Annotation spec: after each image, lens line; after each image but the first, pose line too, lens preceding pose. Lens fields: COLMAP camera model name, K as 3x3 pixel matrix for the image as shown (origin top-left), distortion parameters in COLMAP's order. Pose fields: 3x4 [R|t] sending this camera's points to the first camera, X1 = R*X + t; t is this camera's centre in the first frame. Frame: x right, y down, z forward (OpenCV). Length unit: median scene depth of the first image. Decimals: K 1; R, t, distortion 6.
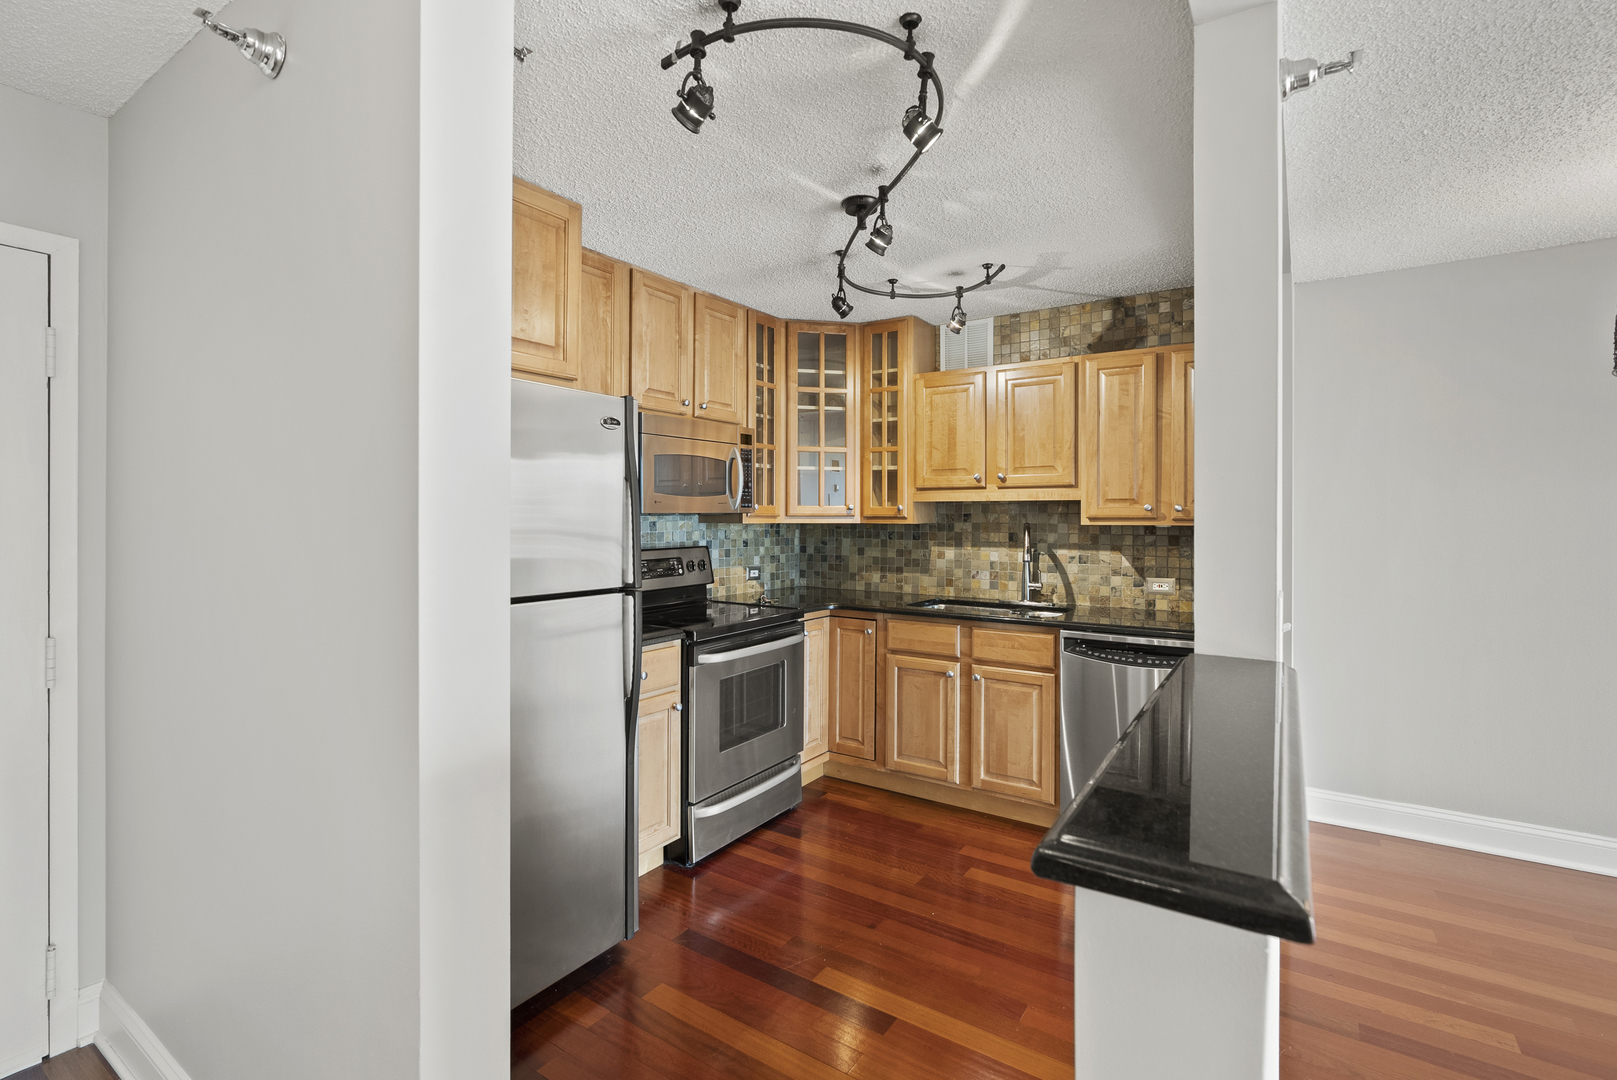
lens RADIAL K [[742.5, 0, 805.1], [0, 742.5, 513.6], [0, 0, 1]] dist [0.001741, 0.000195]
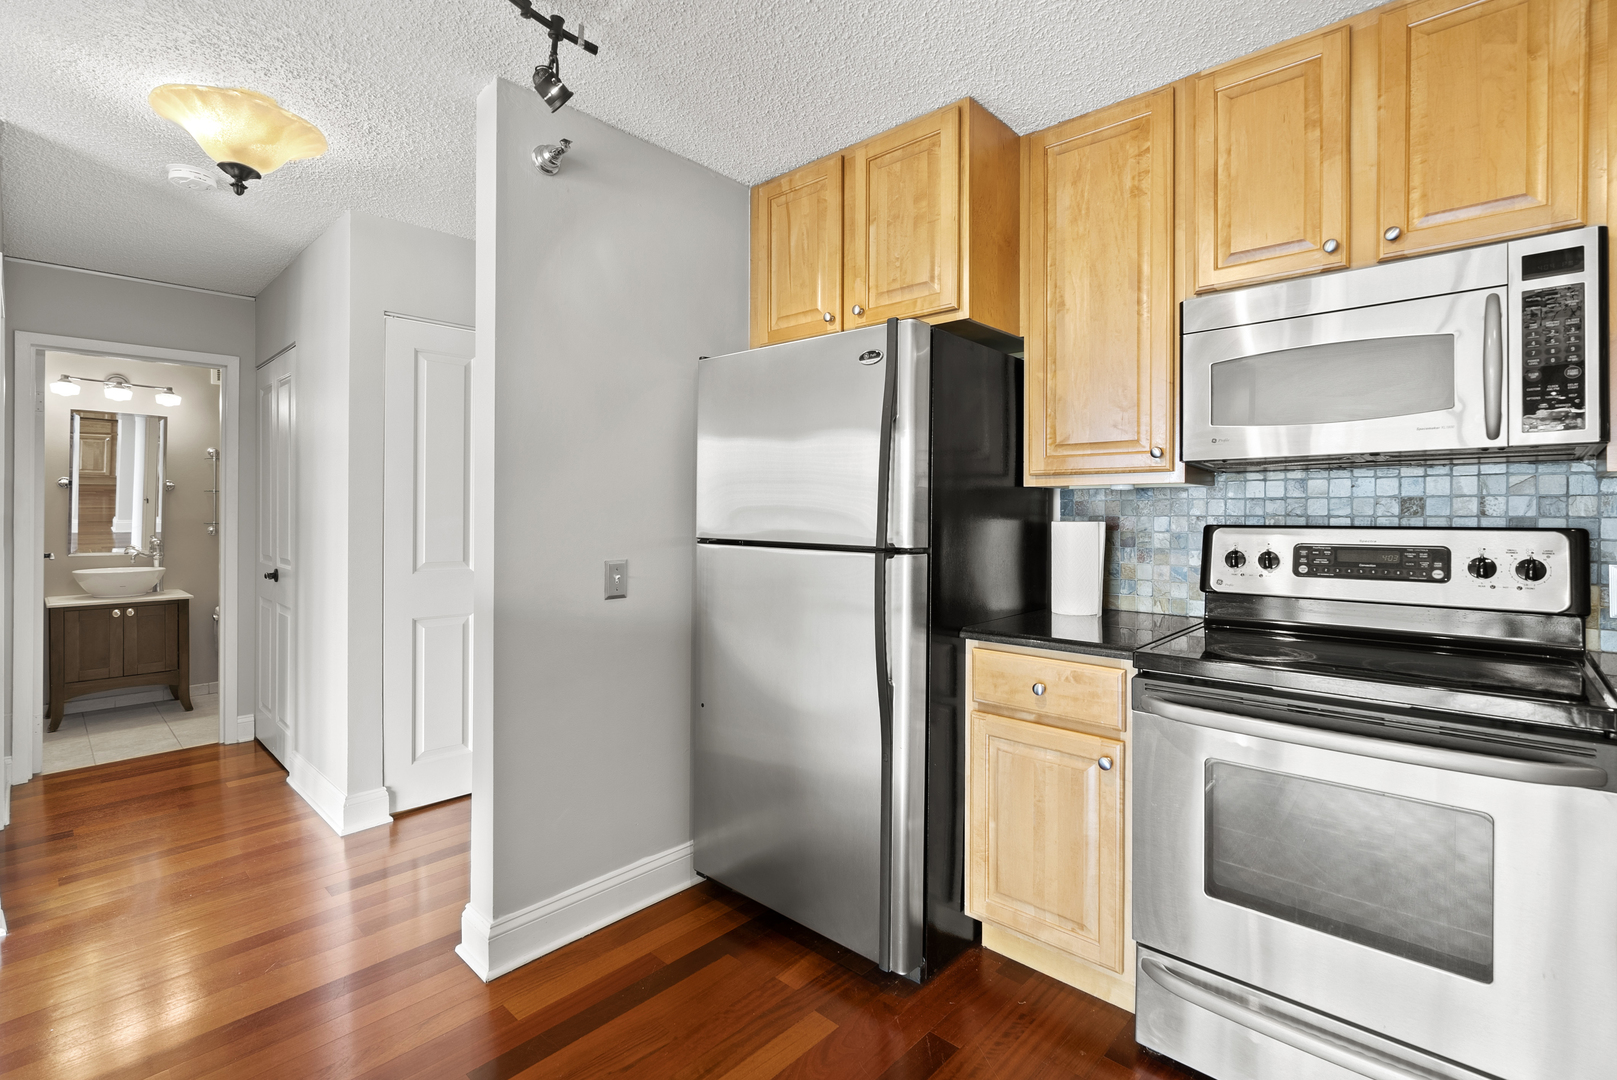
lens RADIAL K [[742.5, 0, 842.8], [0, 742.5, 512.2], [0, 0, 1]] dist [0.001741, 0.000195]
pose [[-0.135769, 0.003033, -0.990736, 0.414501], [-0.003593, 0.999987, 0.003553, 0.038989], [0.990734, 0.004042, -0.135756, 0.740113]]
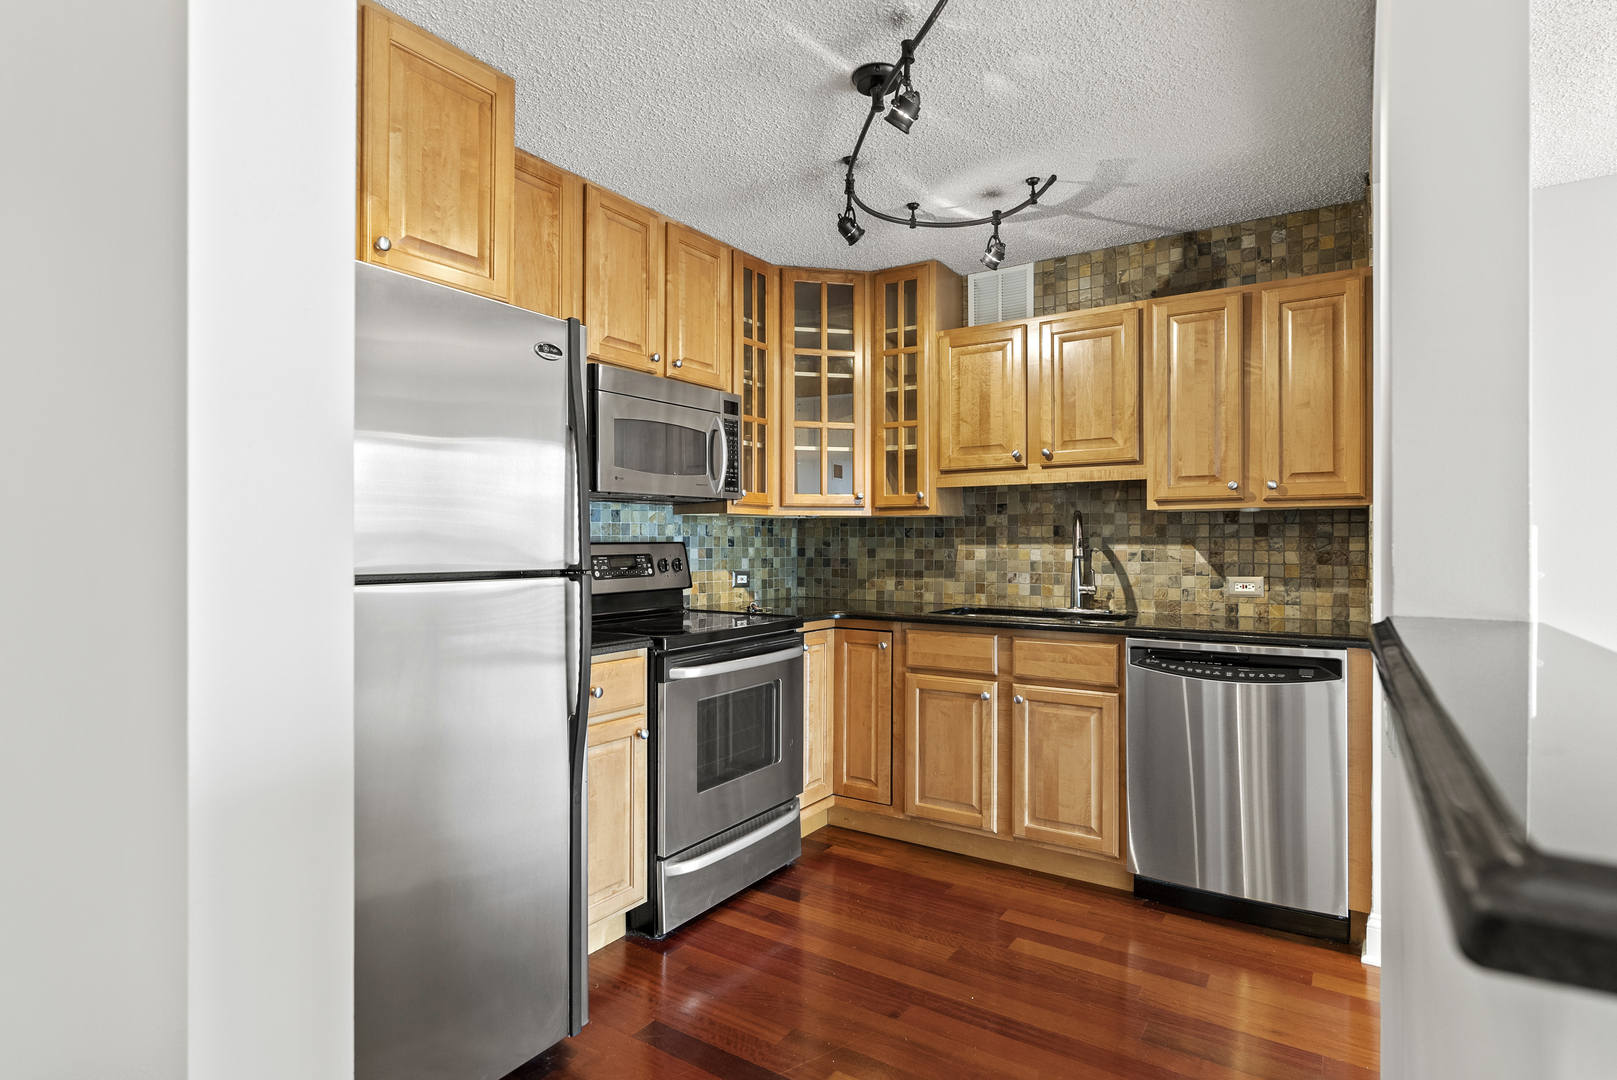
lens RADIAL K [[832.1, 0, 807.2], [0, 832.1, 535.8], [0, 0, 1]] dist [0.003204, -0.000214]
pose [[0.999974, -0.002475, 0.006803, -0.003320], [0.002504, 0.999988, -0.004156, 0.047504], [-0.006793, 0.004173, 0.999968, 0.103374]]
